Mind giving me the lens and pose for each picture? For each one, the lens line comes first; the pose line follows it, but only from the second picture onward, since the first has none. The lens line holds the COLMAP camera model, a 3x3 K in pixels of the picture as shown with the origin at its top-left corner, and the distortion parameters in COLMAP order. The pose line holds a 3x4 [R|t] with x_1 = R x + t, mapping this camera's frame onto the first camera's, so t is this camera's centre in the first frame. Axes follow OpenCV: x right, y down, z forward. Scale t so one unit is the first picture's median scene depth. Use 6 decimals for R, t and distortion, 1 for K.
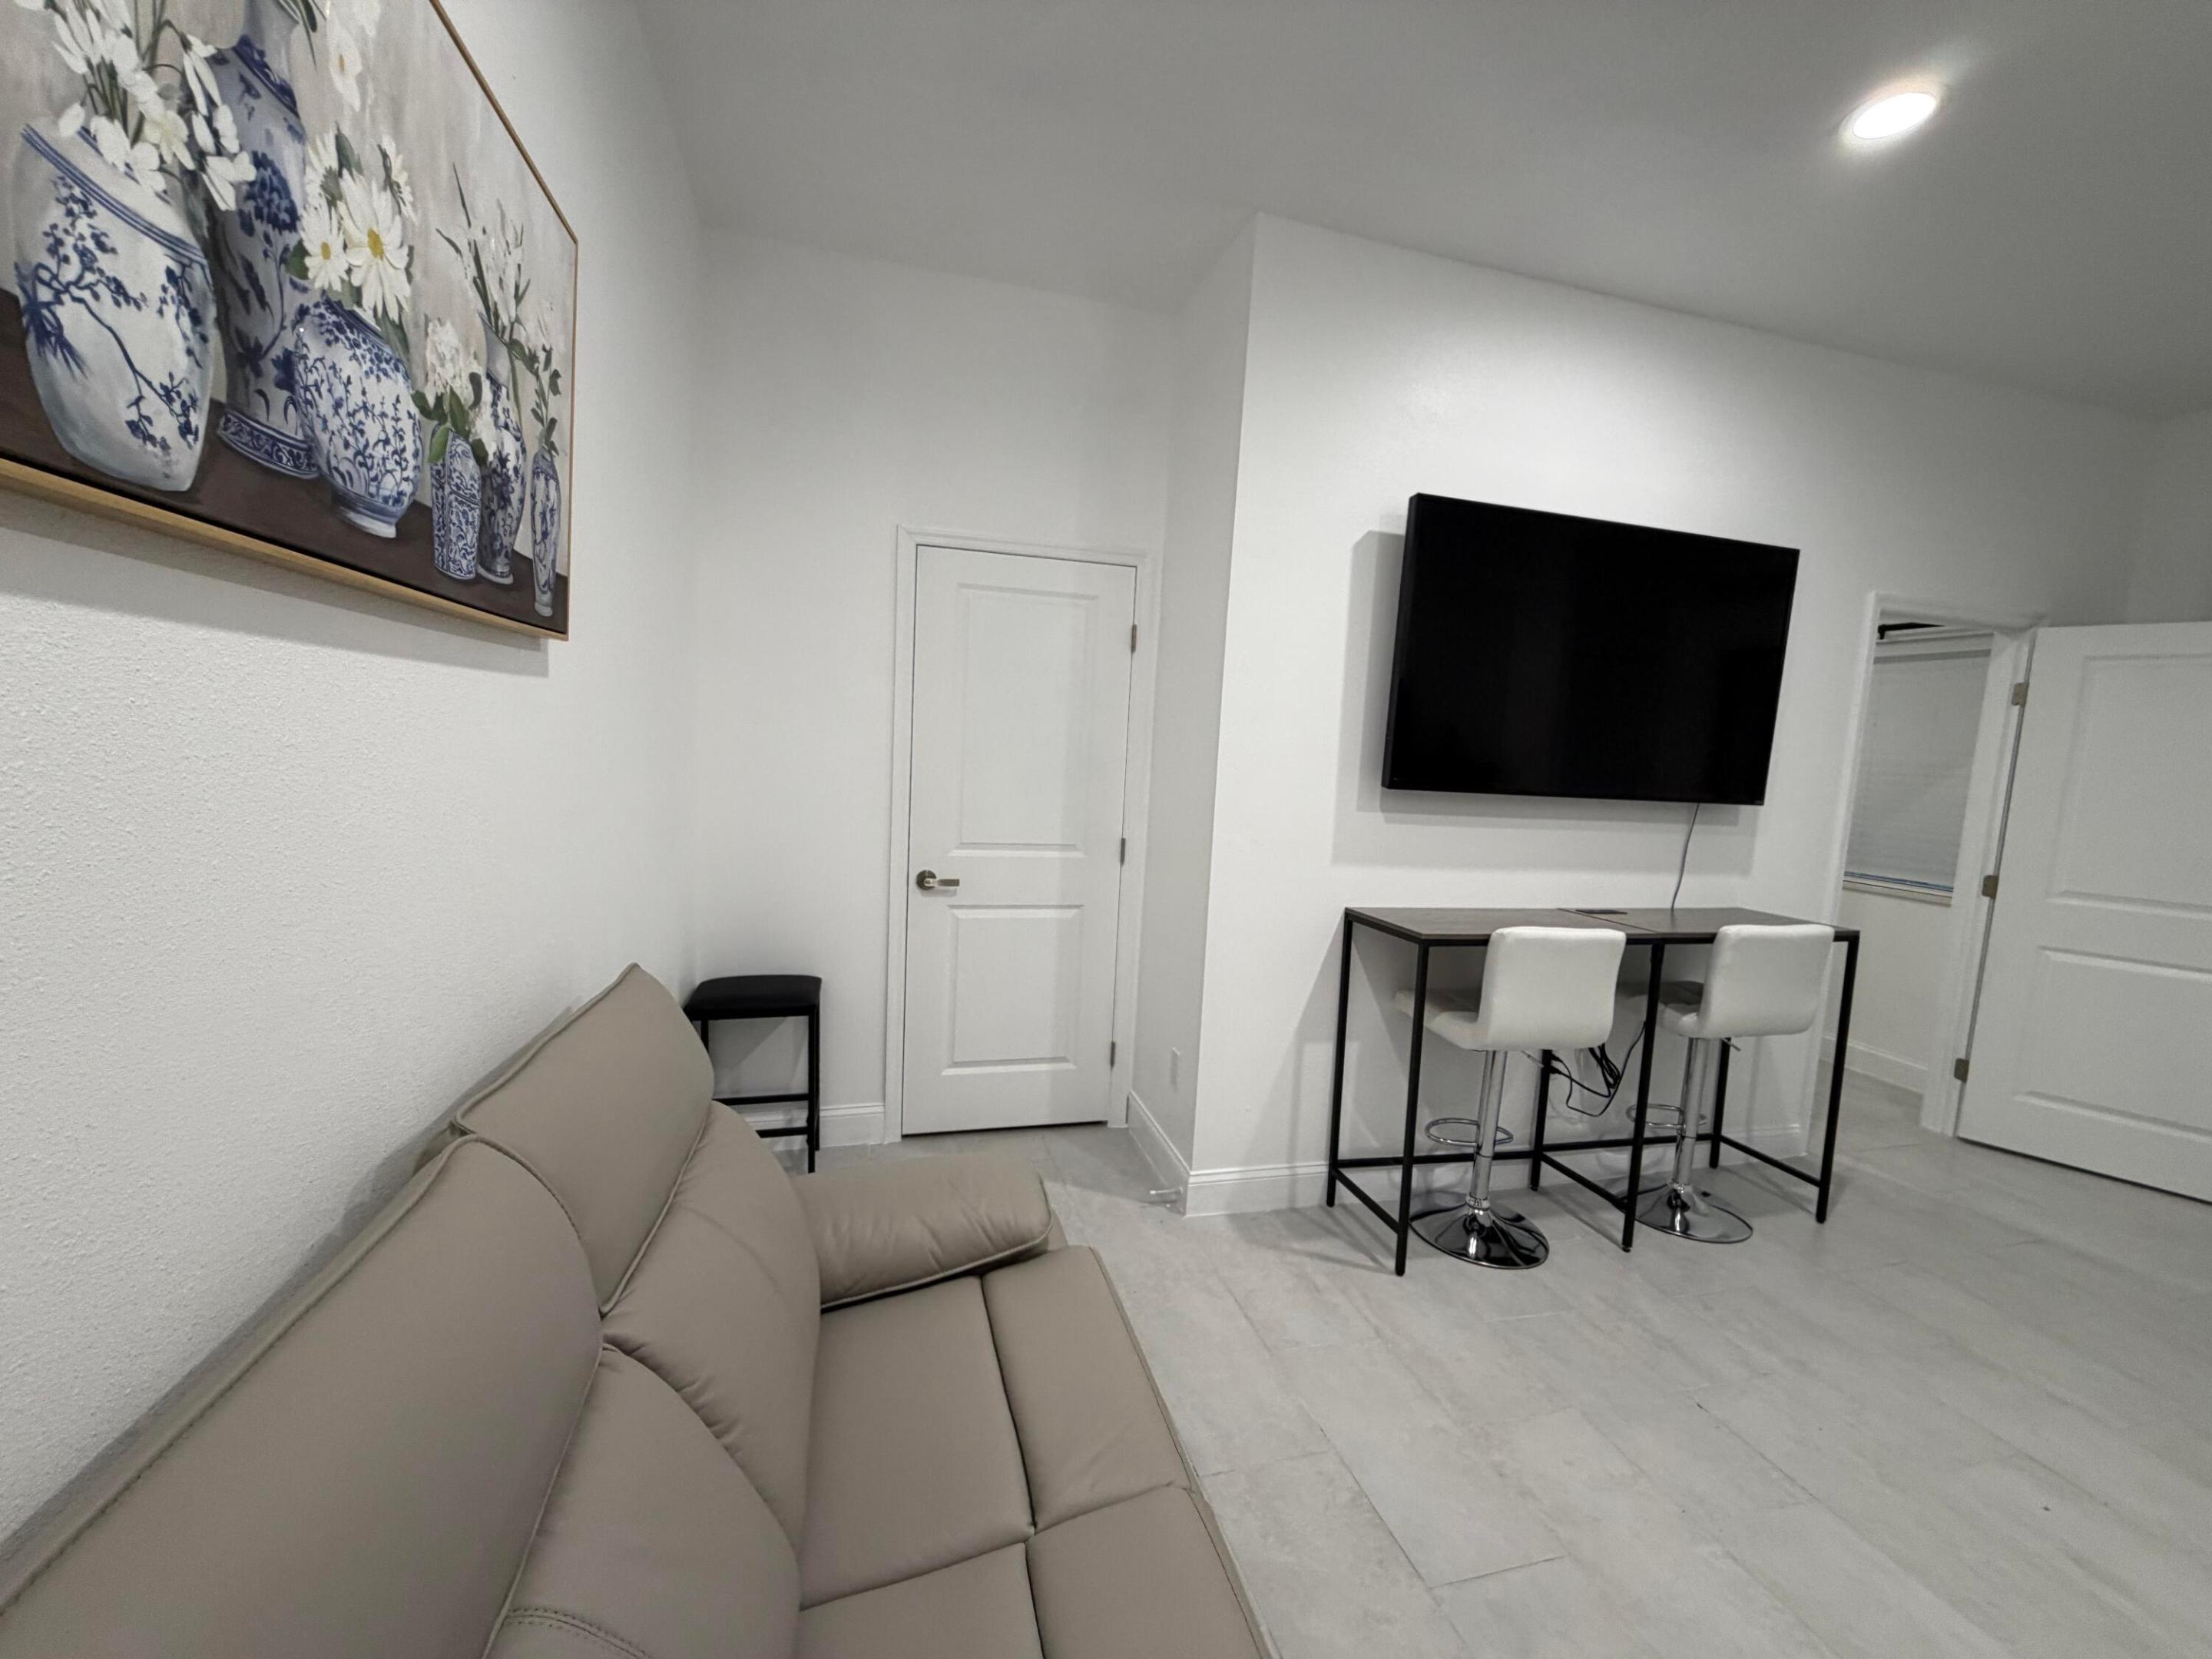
lens RADIAL K [[882.7, 0, 1099.2], [0, 882.7, 825.5], [0, 0, 1]] dist [-0.000153, 0.000190]
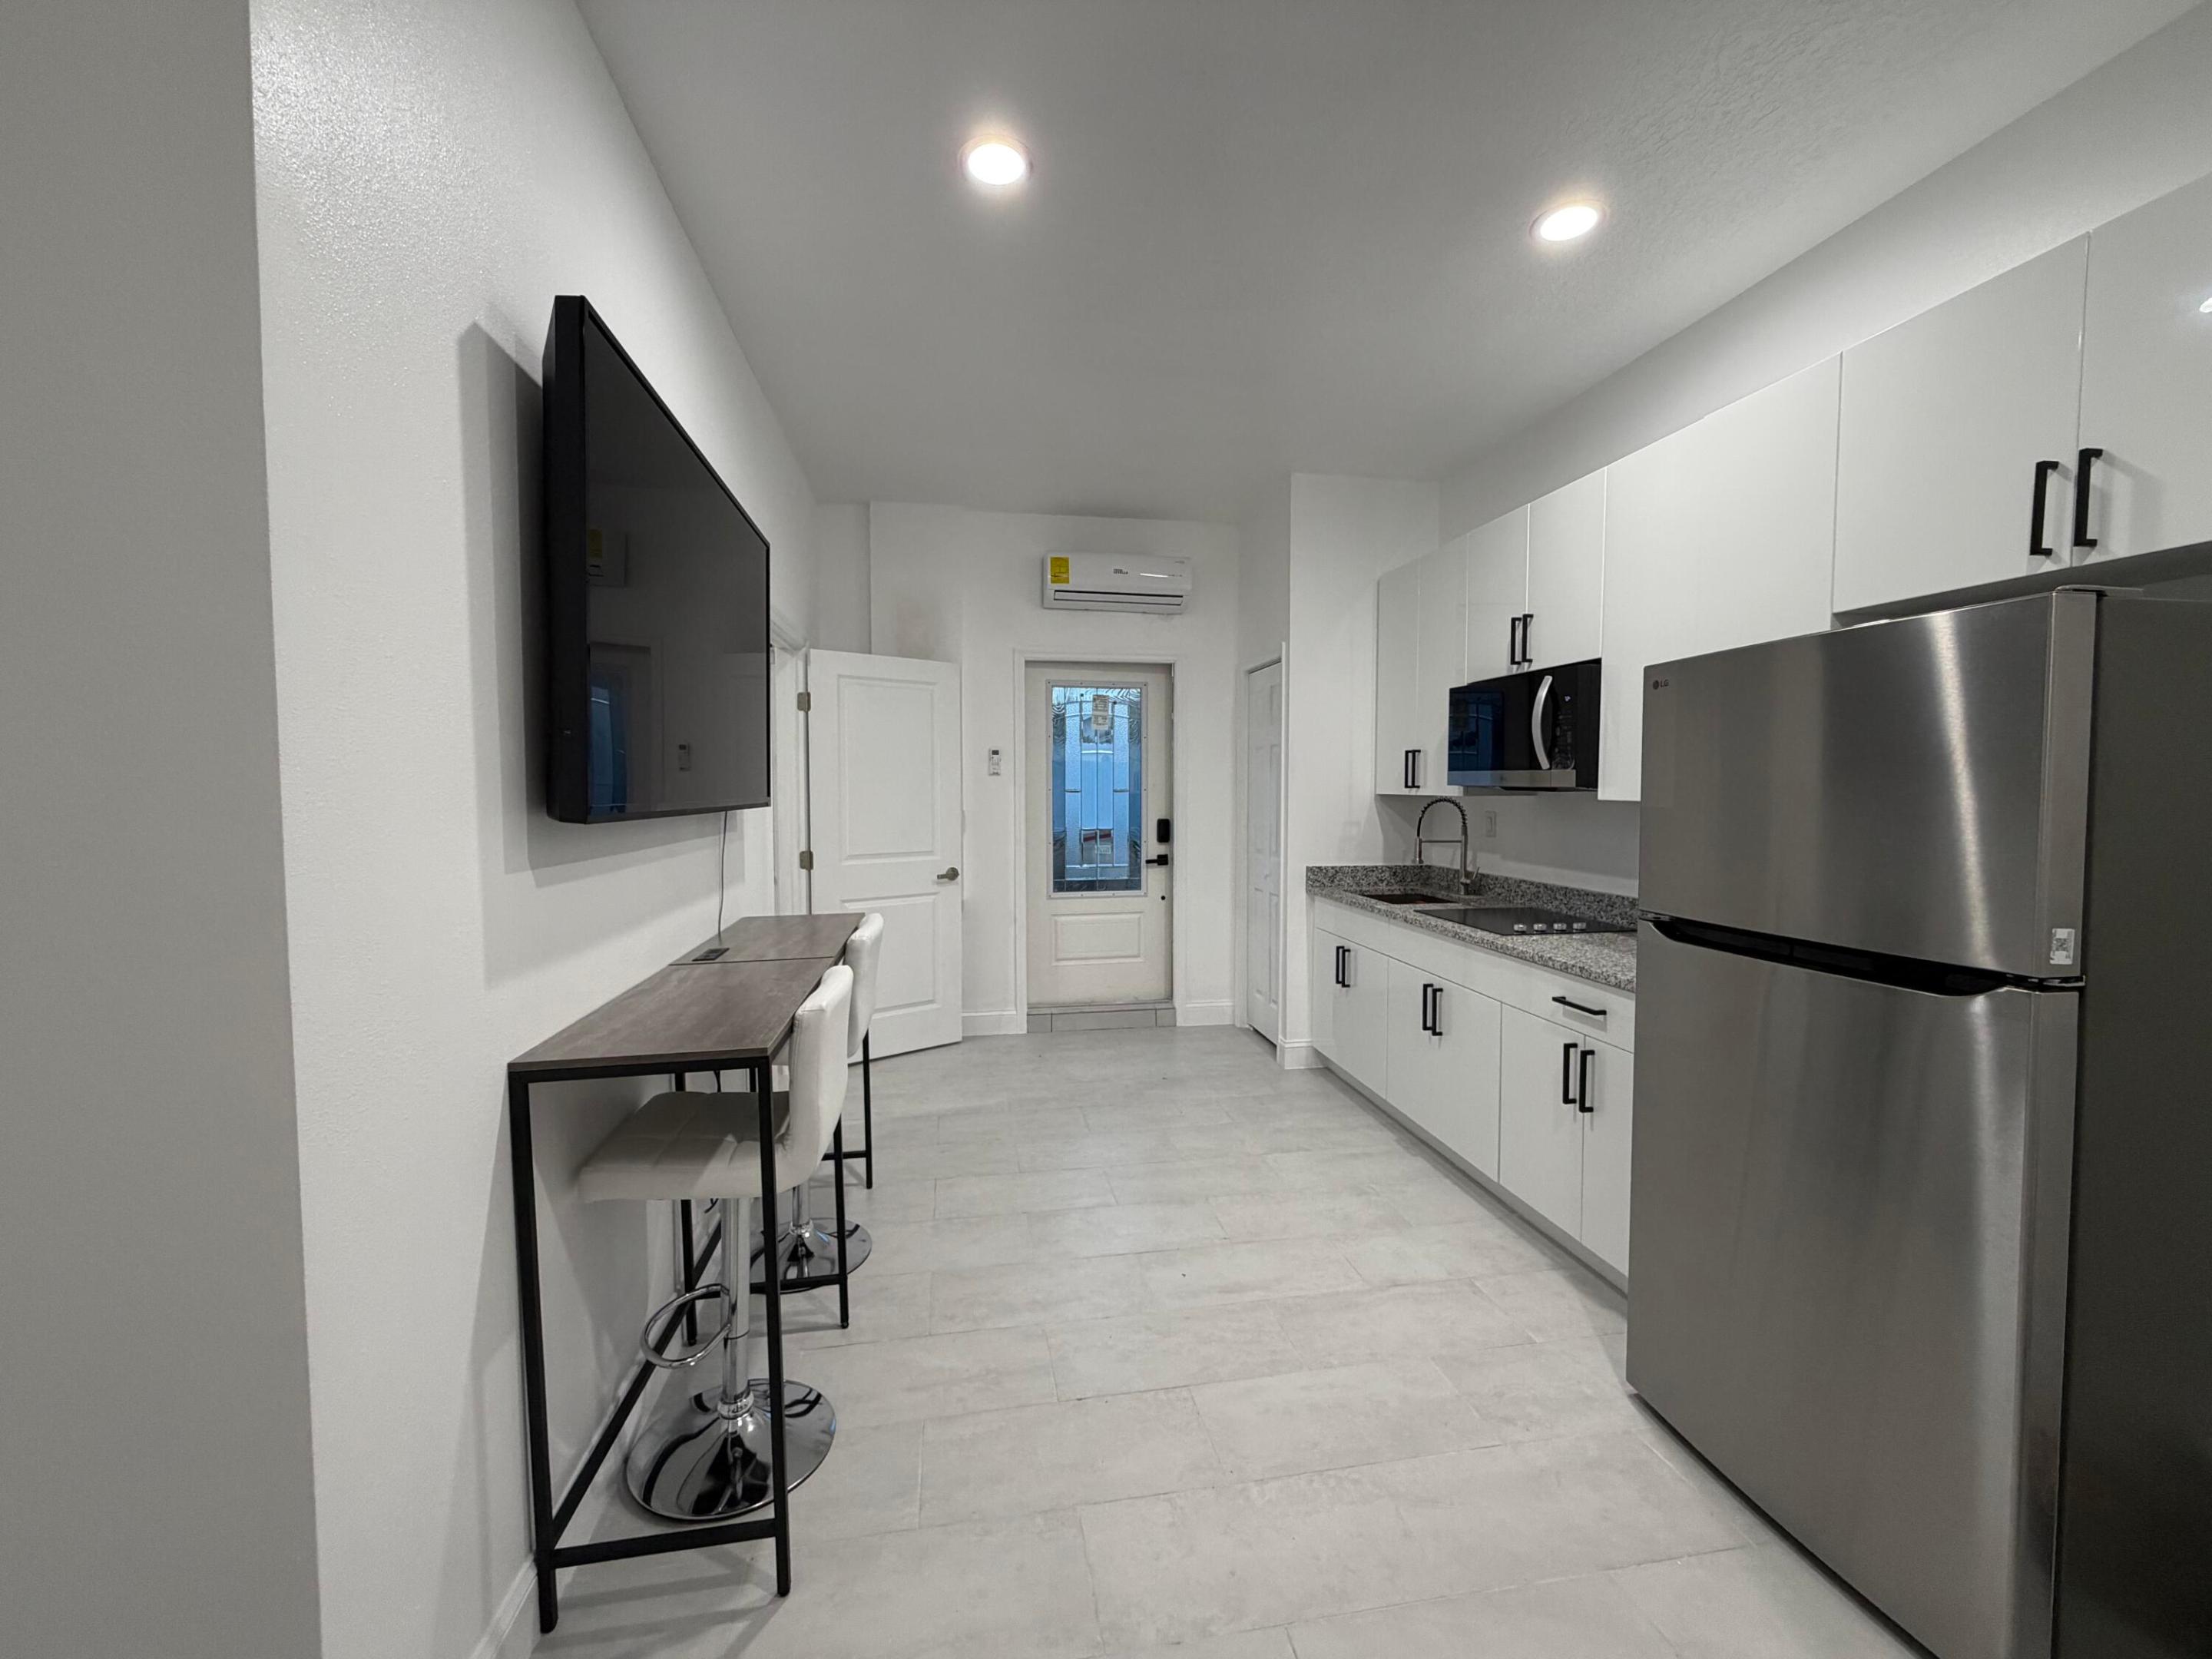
lens RADIAL K [[882.7, 0, 1099.2], [0, 882.7, 825.5], [0, 0, 1]] dist [-0.000153, 0.000190]
pose [[0.103520, -0.098511, 0.989737, -0.182286], [0.104406, 0.990662, 0.087683, -0.054116], [-0.989132, 0.094258, 0.112839, 0.599495]]
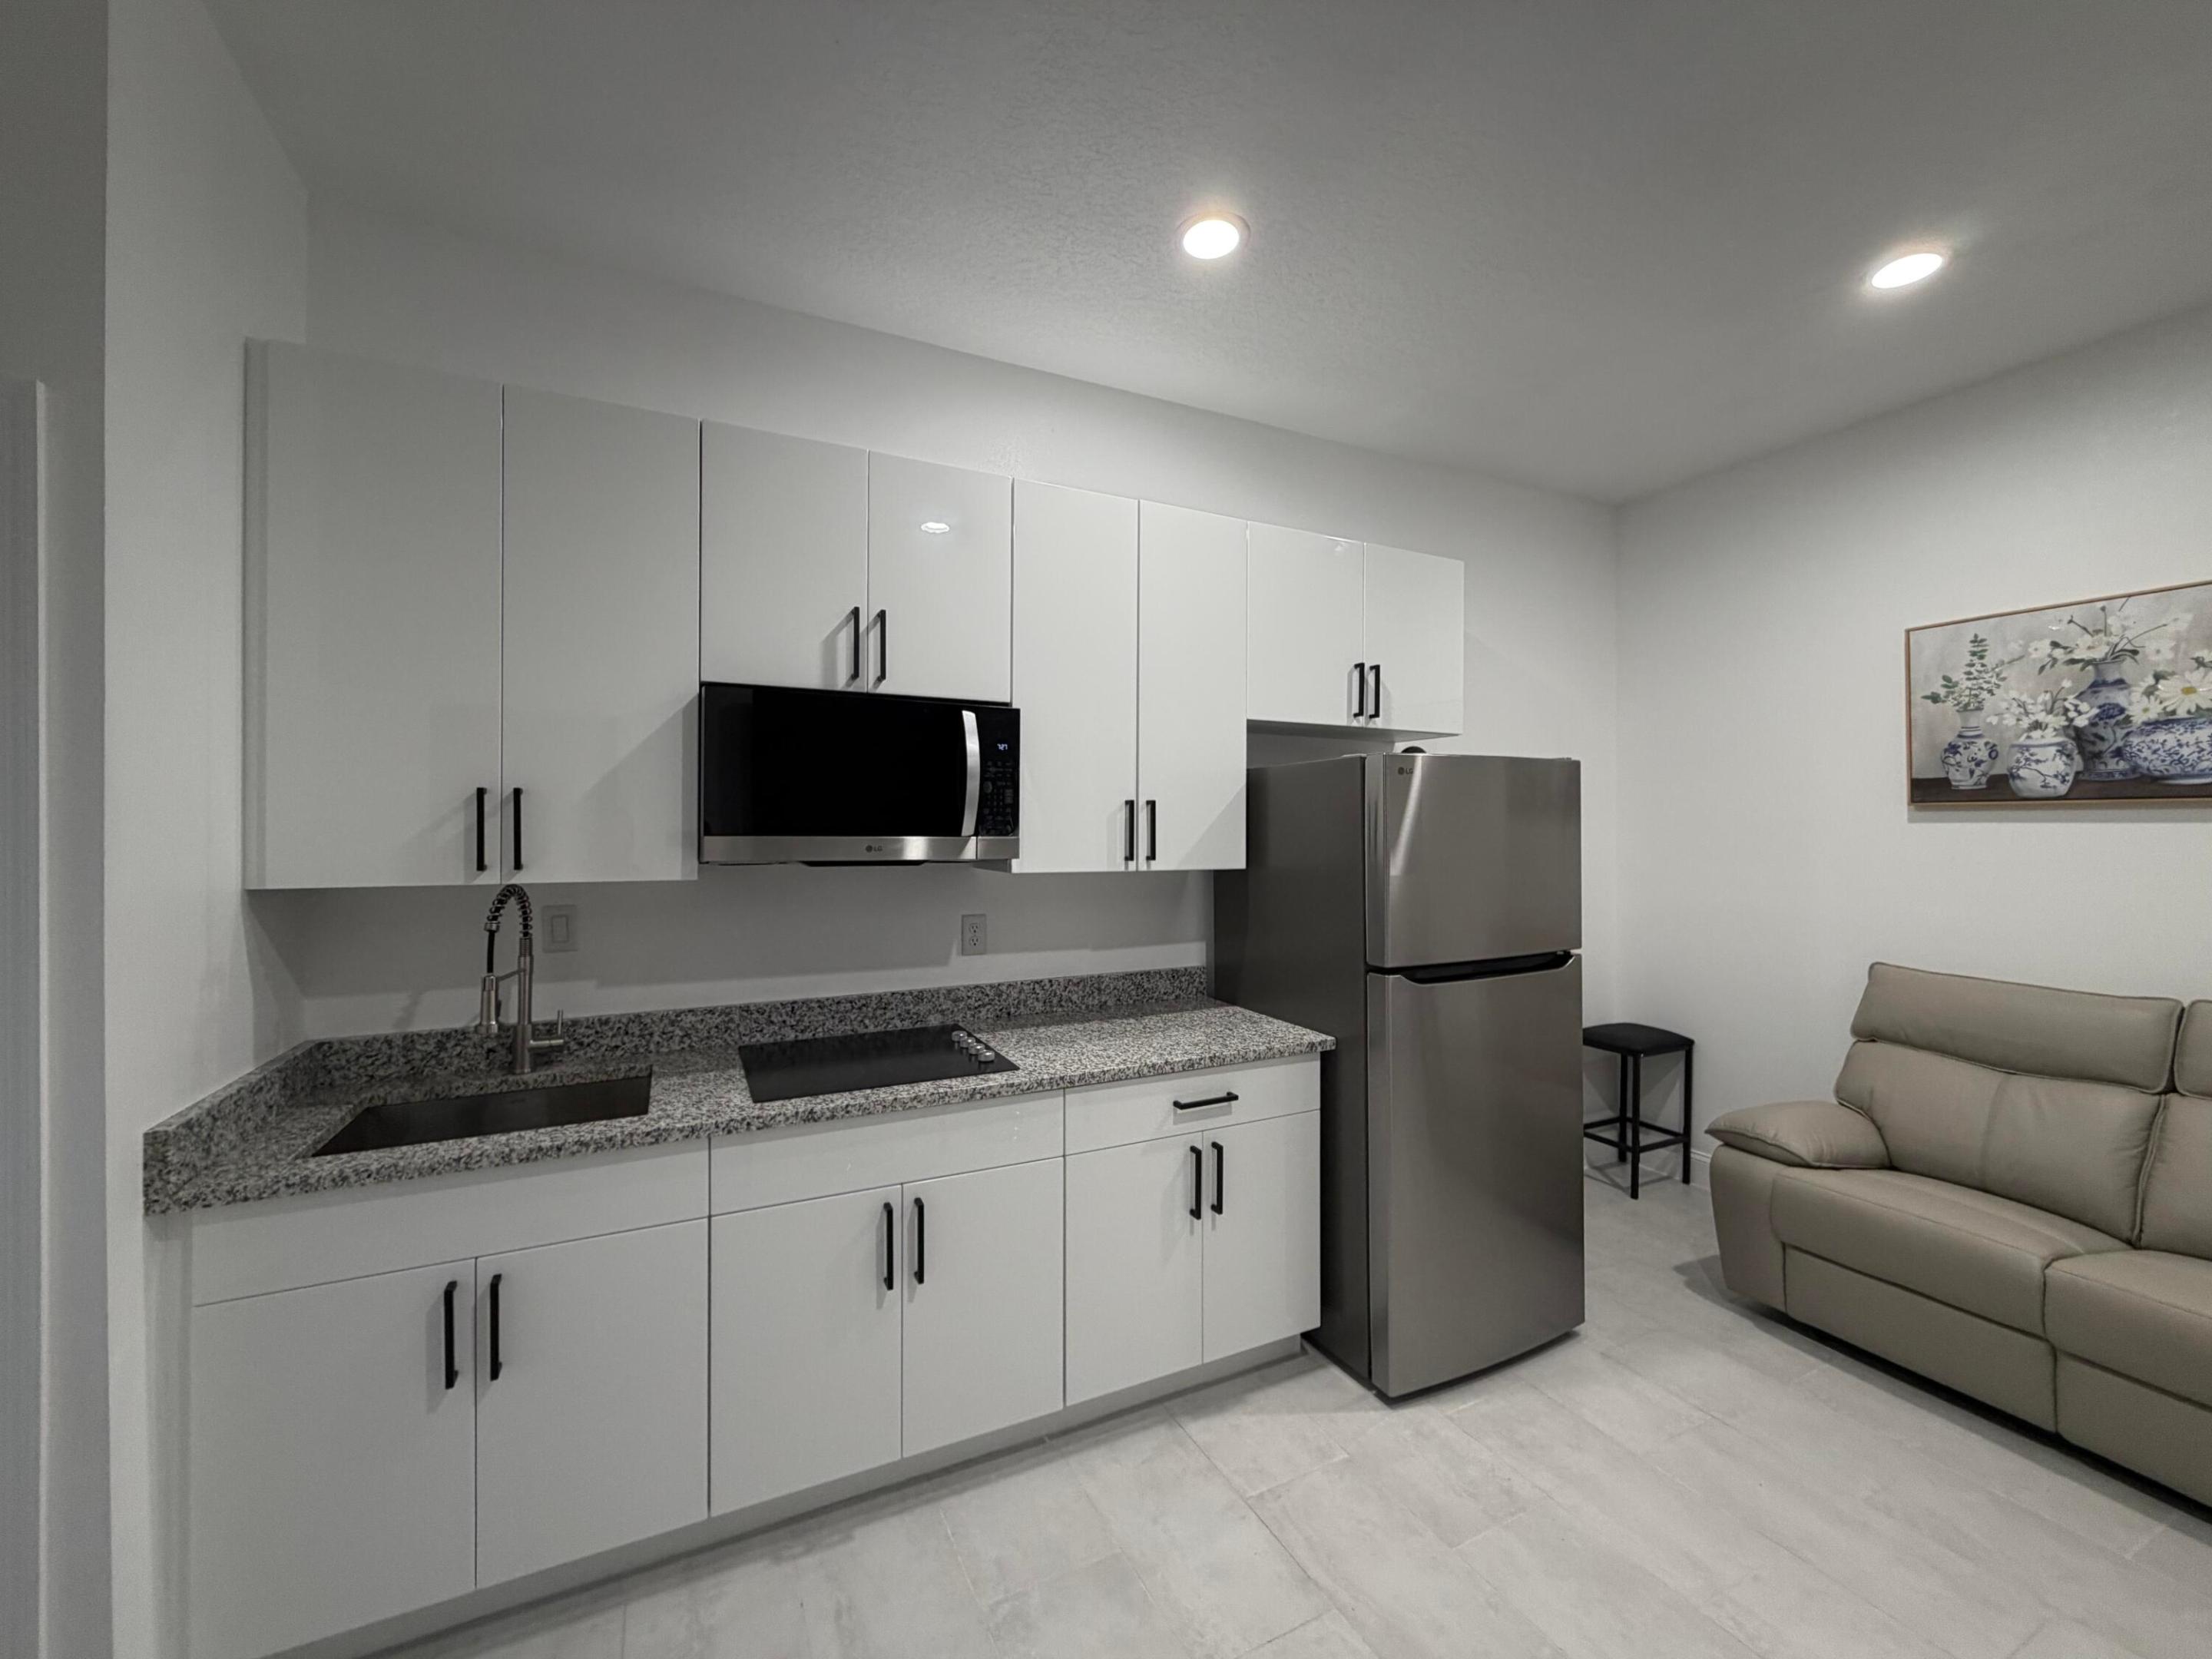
lens RADIAL K [[882.7, 0, 1099.2], [0, 882.7, 825.5], [0, 0, 1]] dist [-0.000153, 0.000190]
pose [[-0.981042, -0.053724, -0.186200, 1.008043], [-0.070820, 0.993739, 0.086409, -0.058128], [0.180392, 0.097957, -0.978705, 0.990583]]
